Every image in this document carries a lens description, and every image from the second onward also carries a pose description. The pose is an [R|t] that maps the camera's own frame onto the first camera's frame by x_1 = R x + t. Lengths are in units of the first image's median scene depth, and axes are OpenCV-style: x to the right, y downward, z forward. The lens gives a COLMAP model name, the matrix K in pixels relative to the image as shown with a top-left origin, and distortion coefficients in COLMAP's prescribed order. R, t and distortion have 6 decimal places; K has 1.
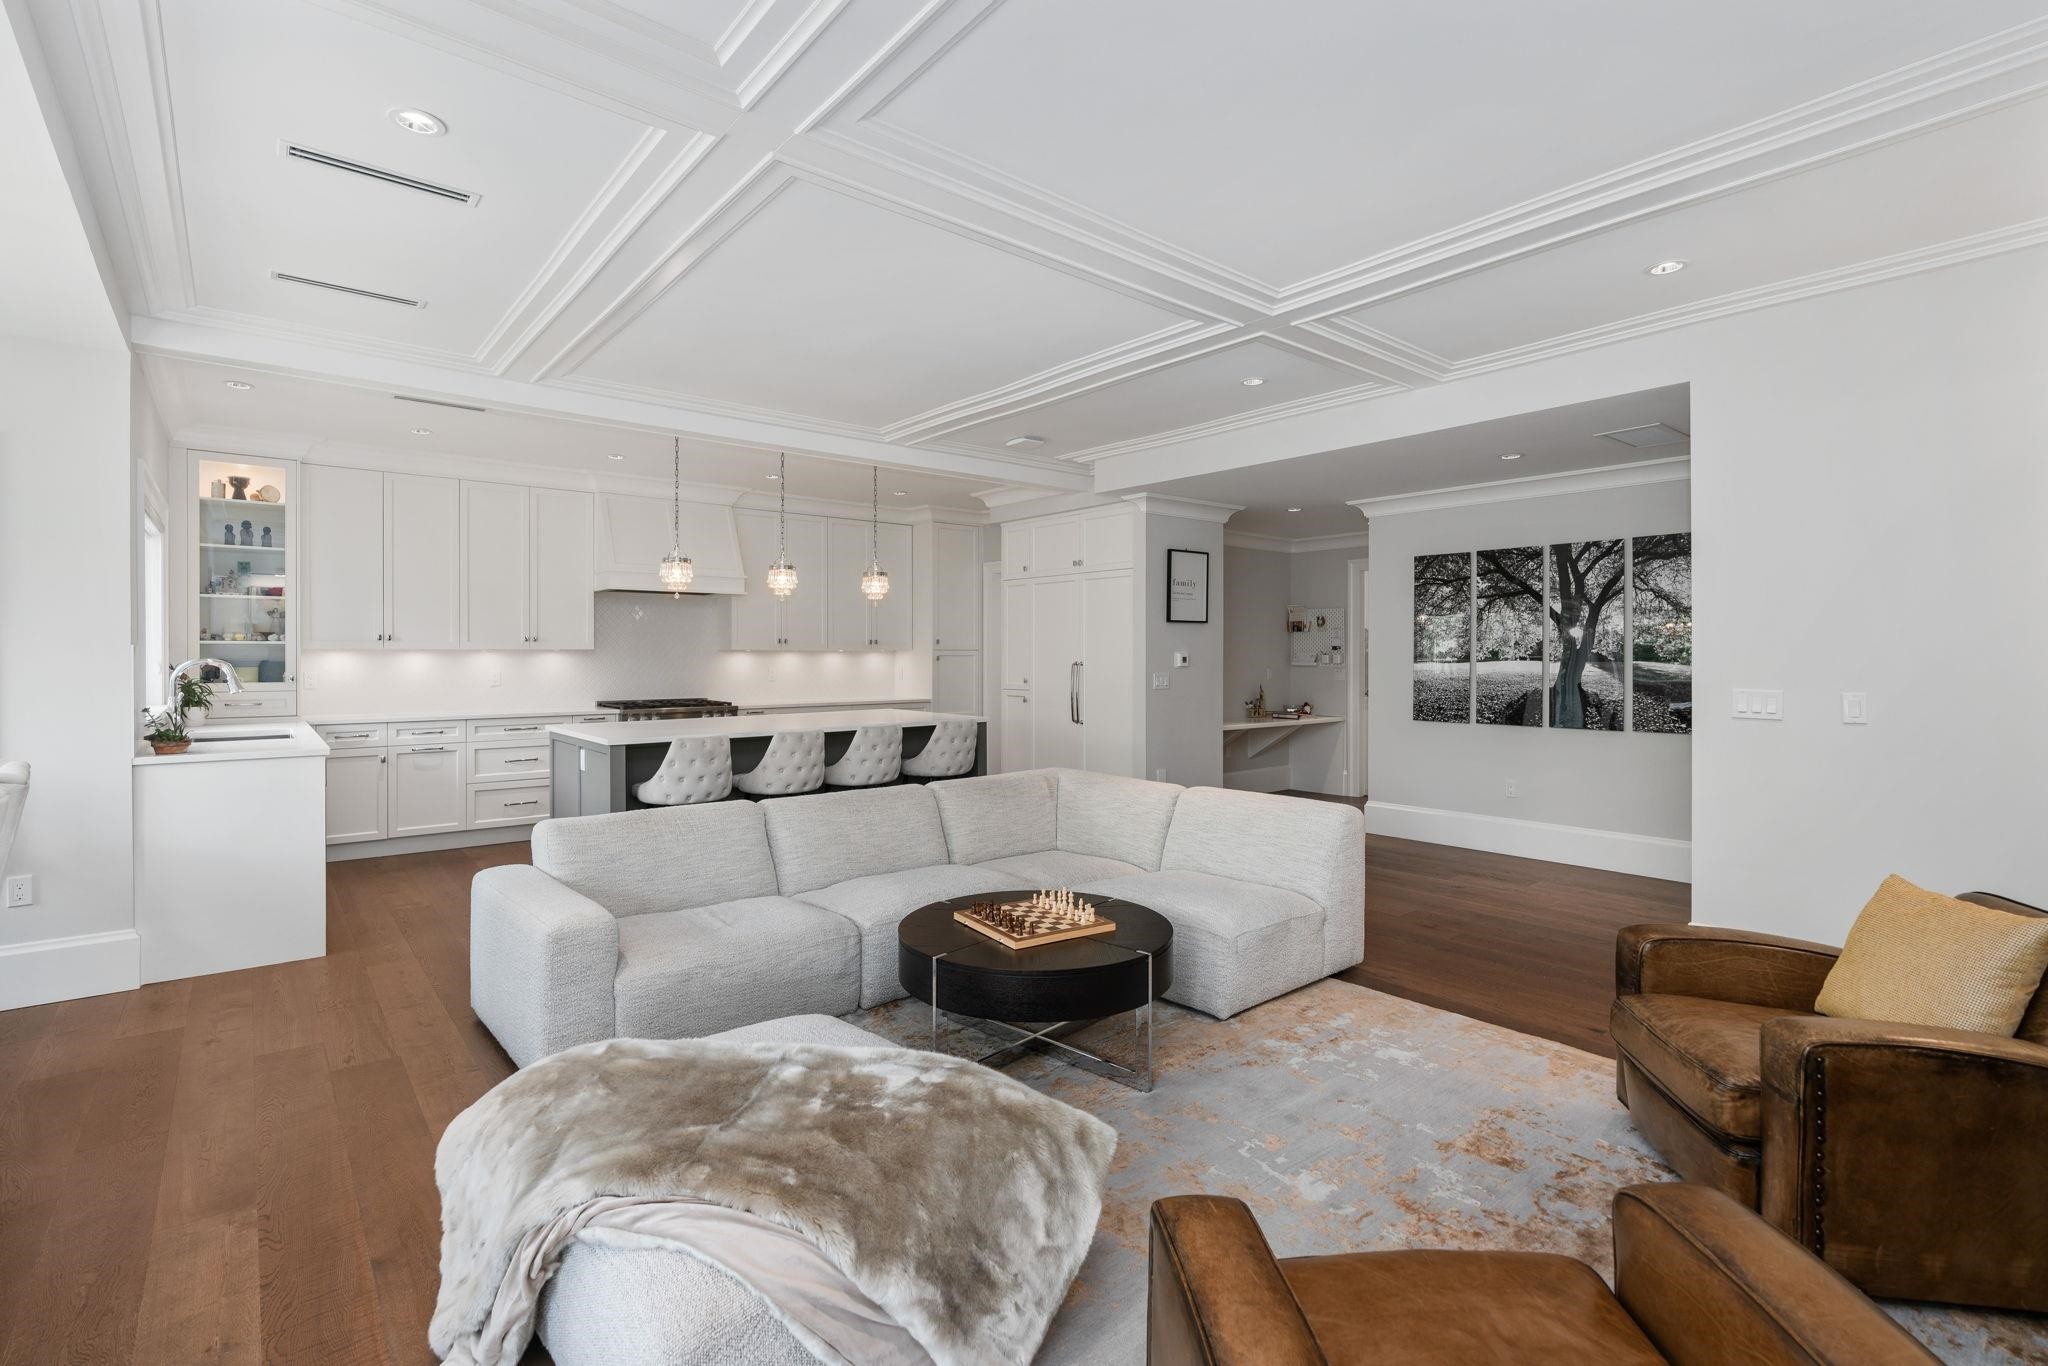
lens RADIAL K [[934.3, 0, 1024.6], [0, 934.3, 657.4], [0, 0, 1]] dist [-0.003784, -0.000138]
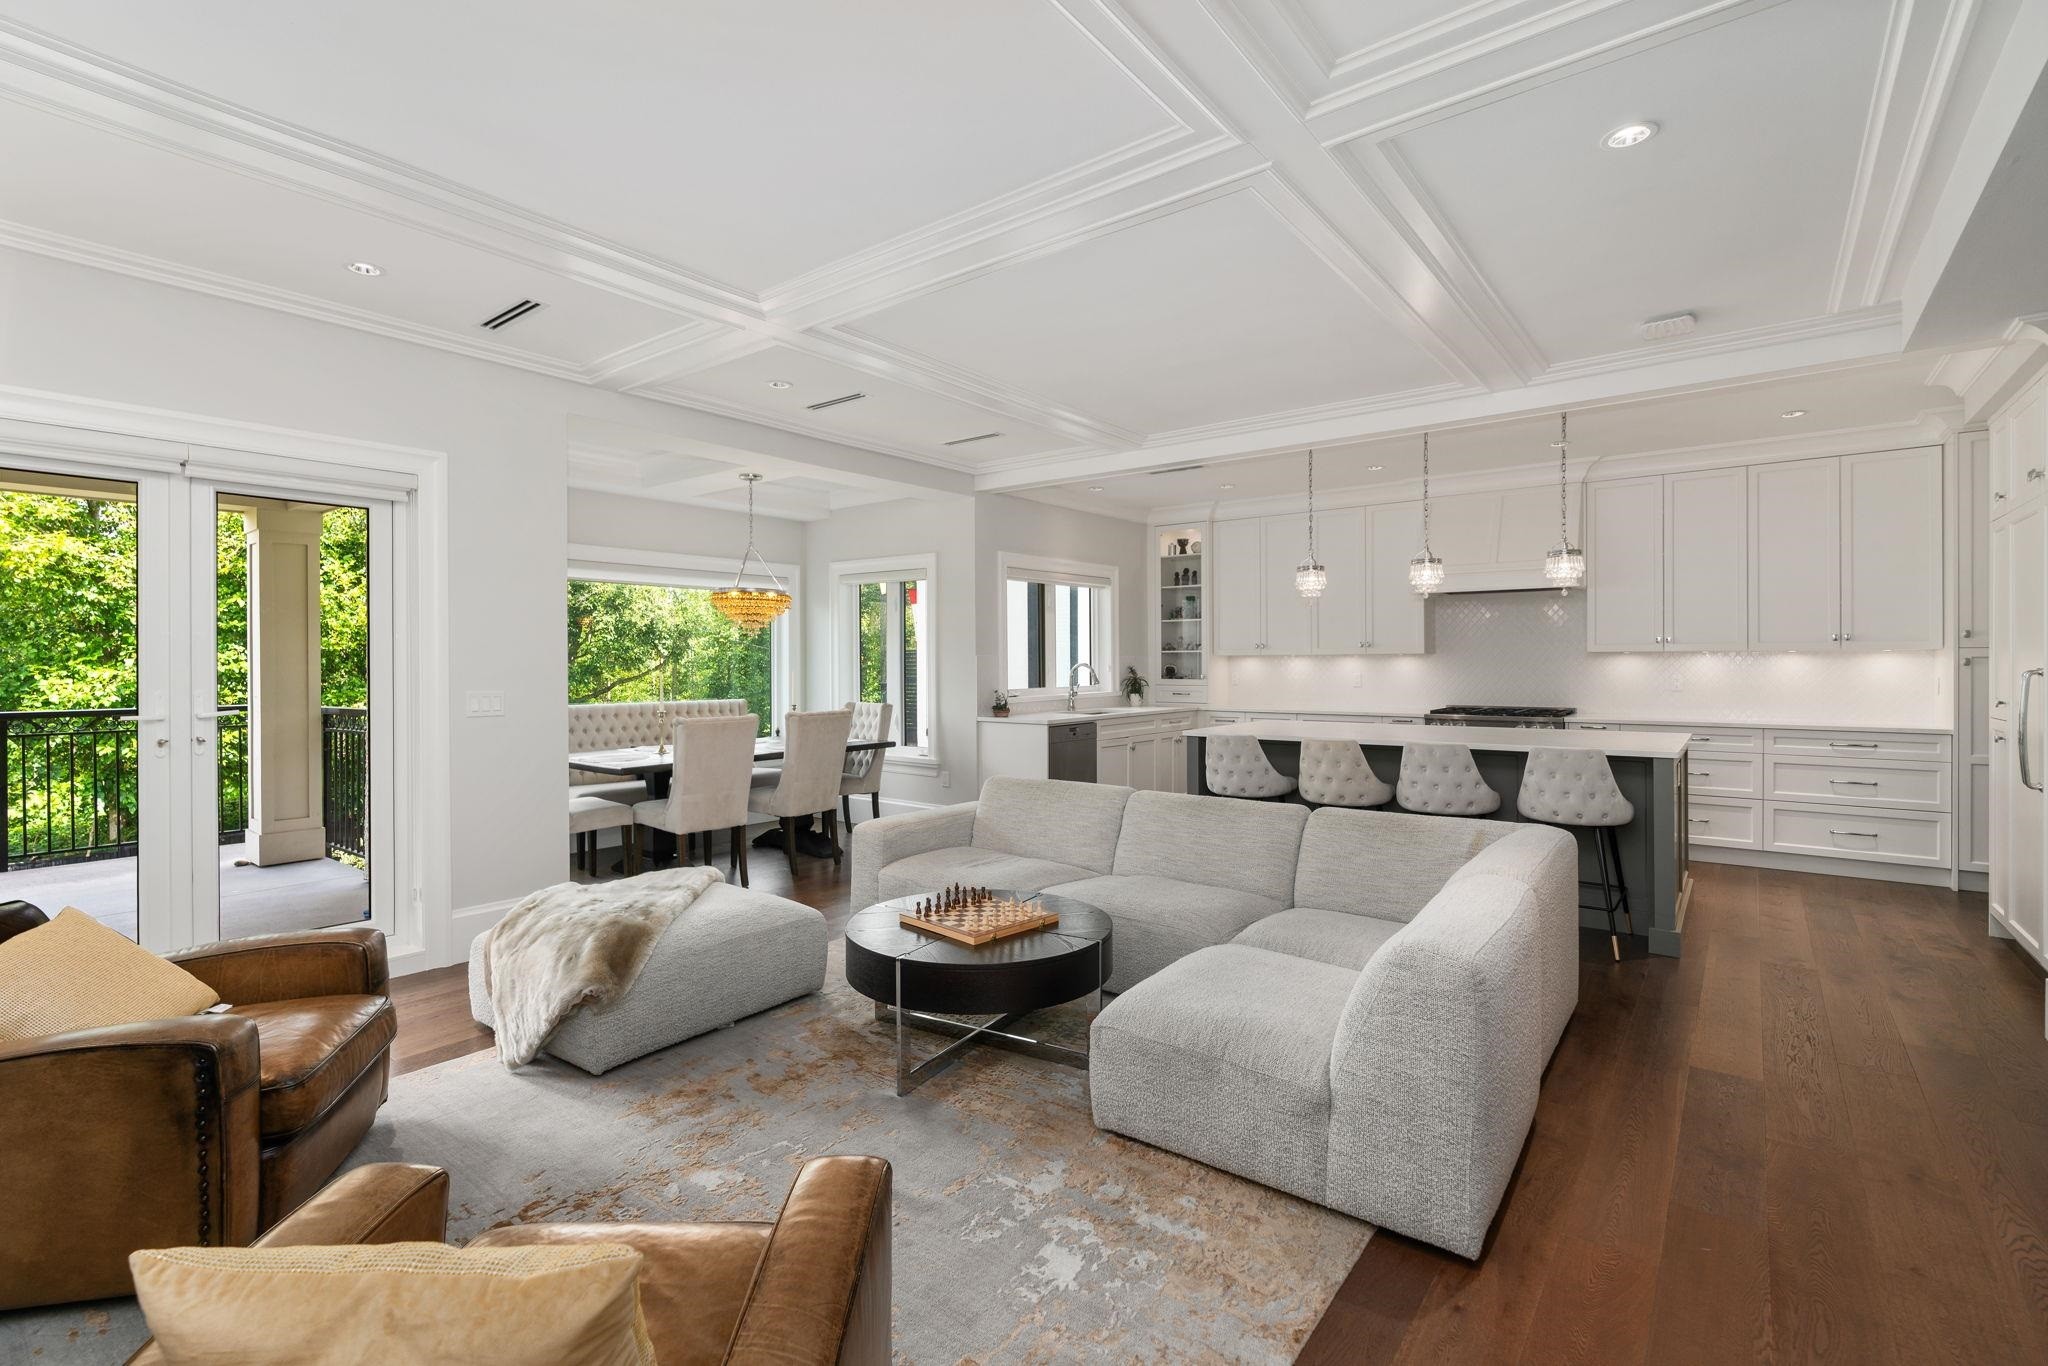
lens RADIAL K [[934.3, 0, 1024.6], [0, 934.3, 657.4], [0, 0, 1]] dist [-0.003784, -0.000138]
pose [[0.207628, -0.003995, -0.978200, 0.545507], [0.001071, 0.999992, -0.003857, -0.000279], [0.978207, -0.000247, 0.207630, 0.440875]]
